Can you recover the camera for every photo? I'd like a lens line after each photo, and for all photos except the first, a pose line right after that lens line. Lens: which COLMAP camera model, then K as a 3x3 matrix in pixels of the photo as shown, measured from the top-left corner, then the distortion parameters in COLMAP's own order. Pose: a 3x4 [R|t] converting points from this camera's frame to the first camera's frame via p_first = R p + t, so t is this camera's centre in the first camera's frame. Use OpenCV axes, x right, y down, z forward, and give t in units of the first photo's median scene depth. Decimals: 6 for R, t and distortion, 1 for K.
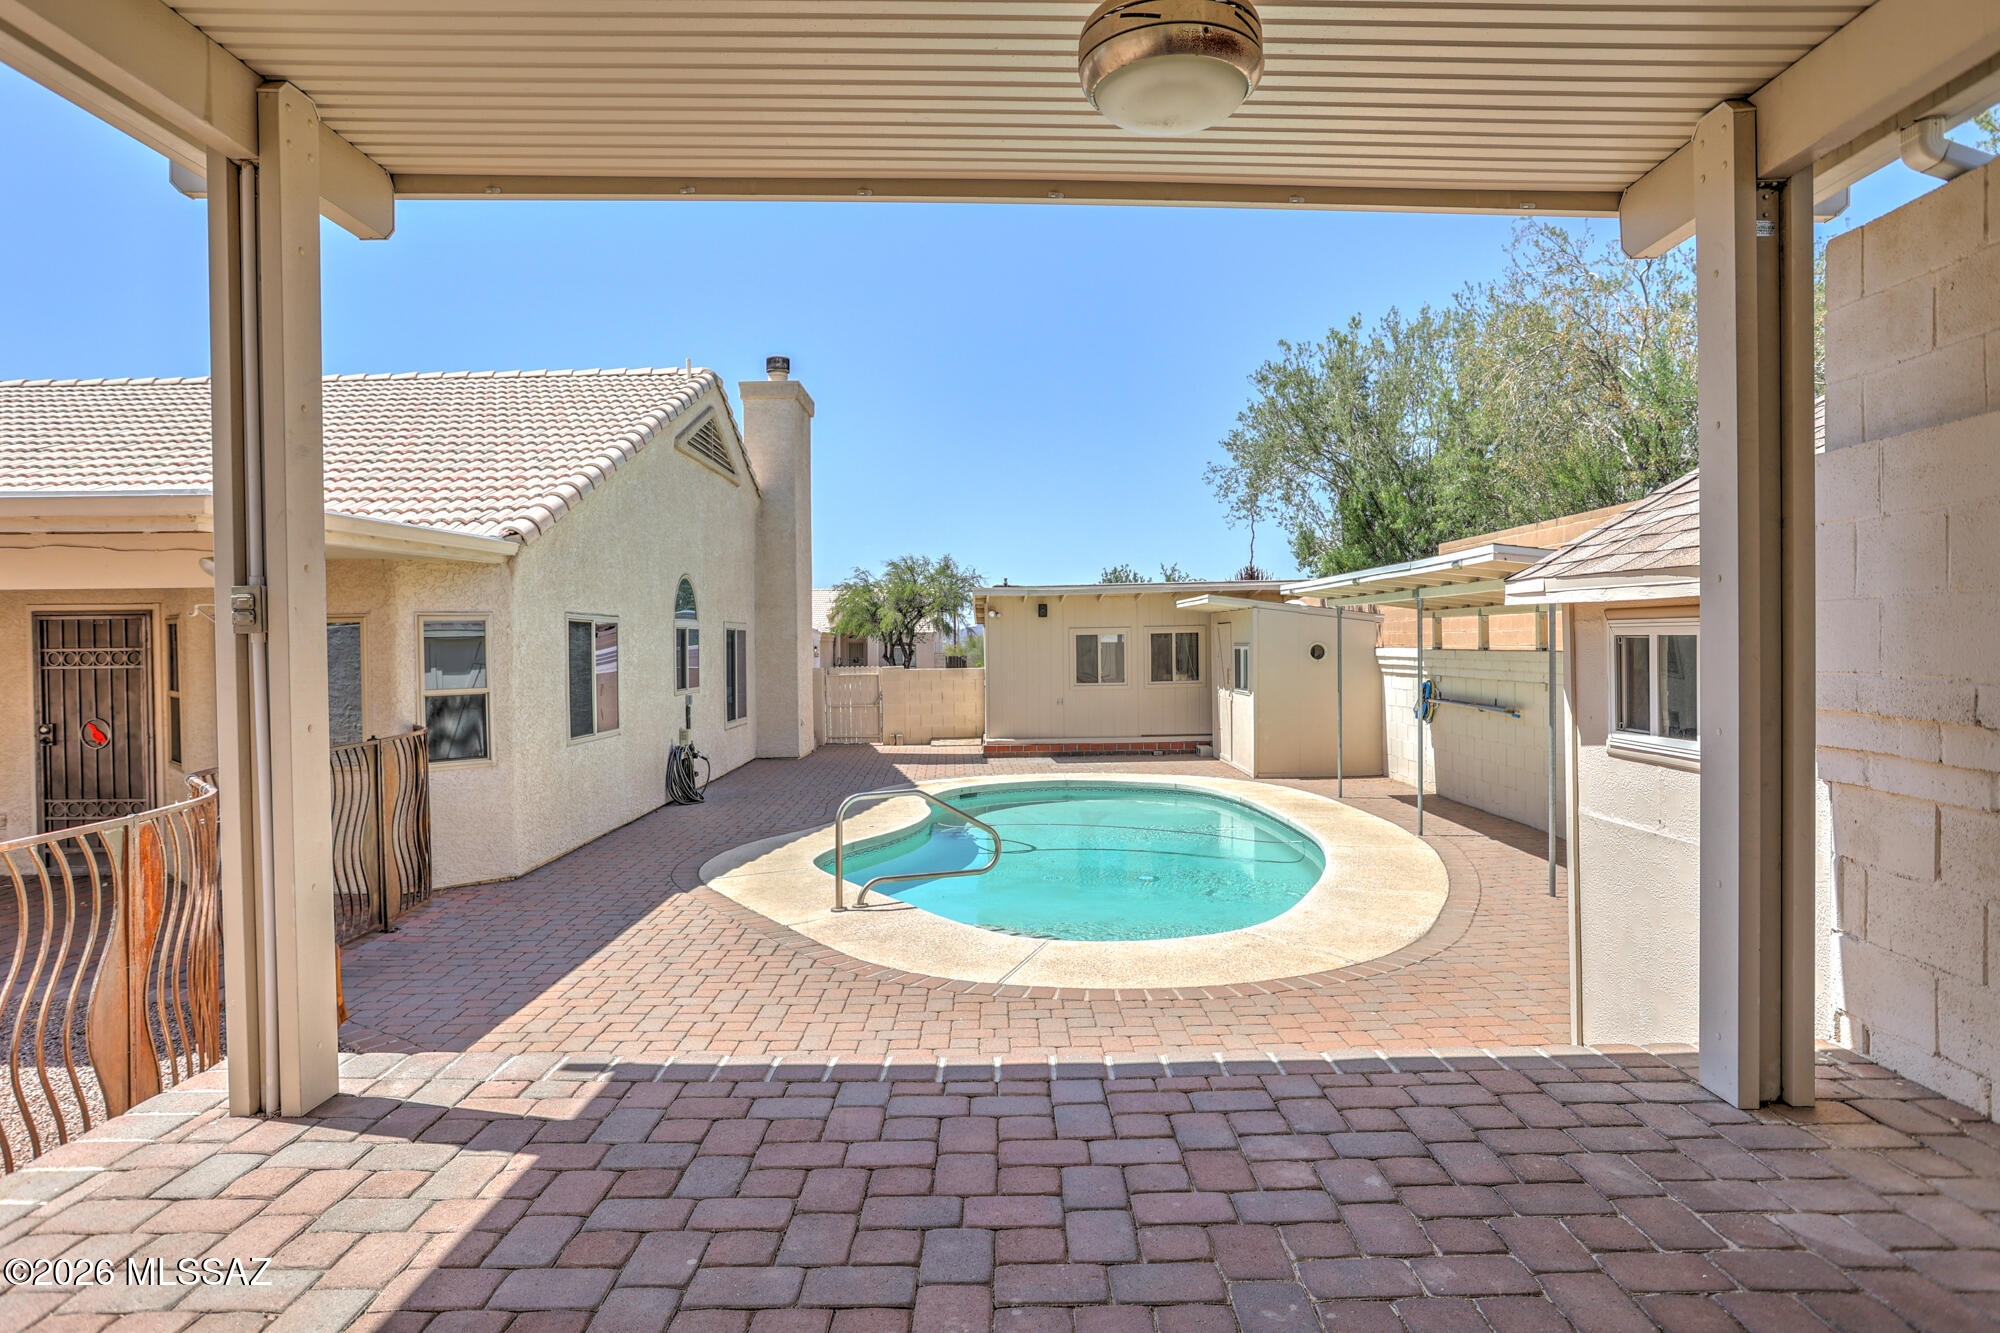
lens RADIAL K [[1158.5, 0, 993.9], [0, 1158.5, 656.1], [0, 0, 1]] dist [-0.054885, 0.021991]
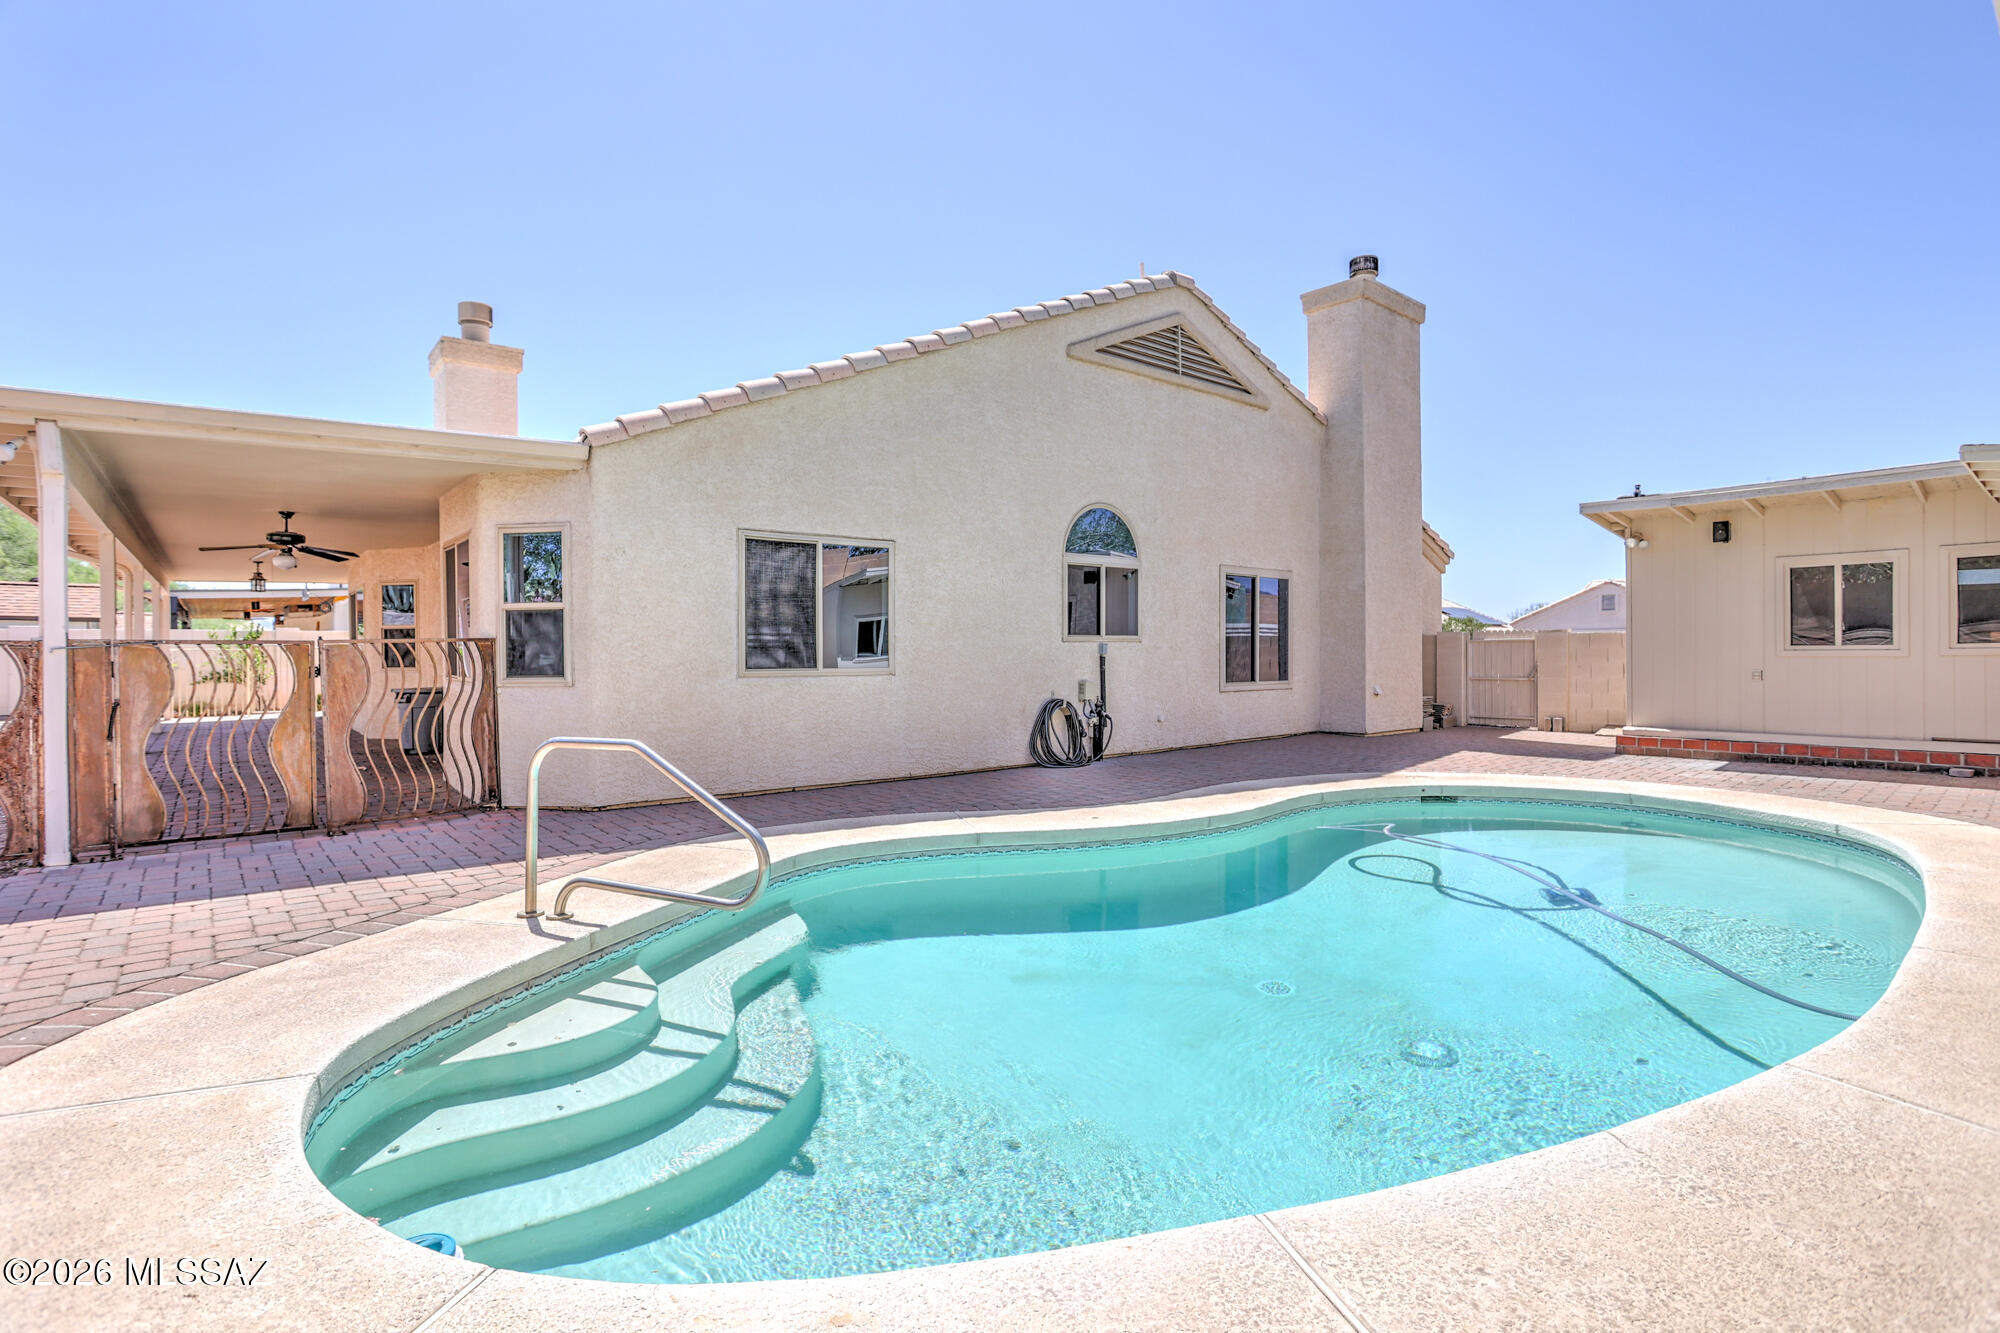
lens RADIAL K [[963.6, 0, 993.9], [0, 963.6, 663.2], [0, 0, 1]] dist [-0.060945, 0.018526]
pose [[0.638856, 0.018627, -0.769101, 0.390902], [-0.009681, 0.999822, 0.016174, 0.061968], [0.769266, -0.002887, 0.638923, 0.778049]]
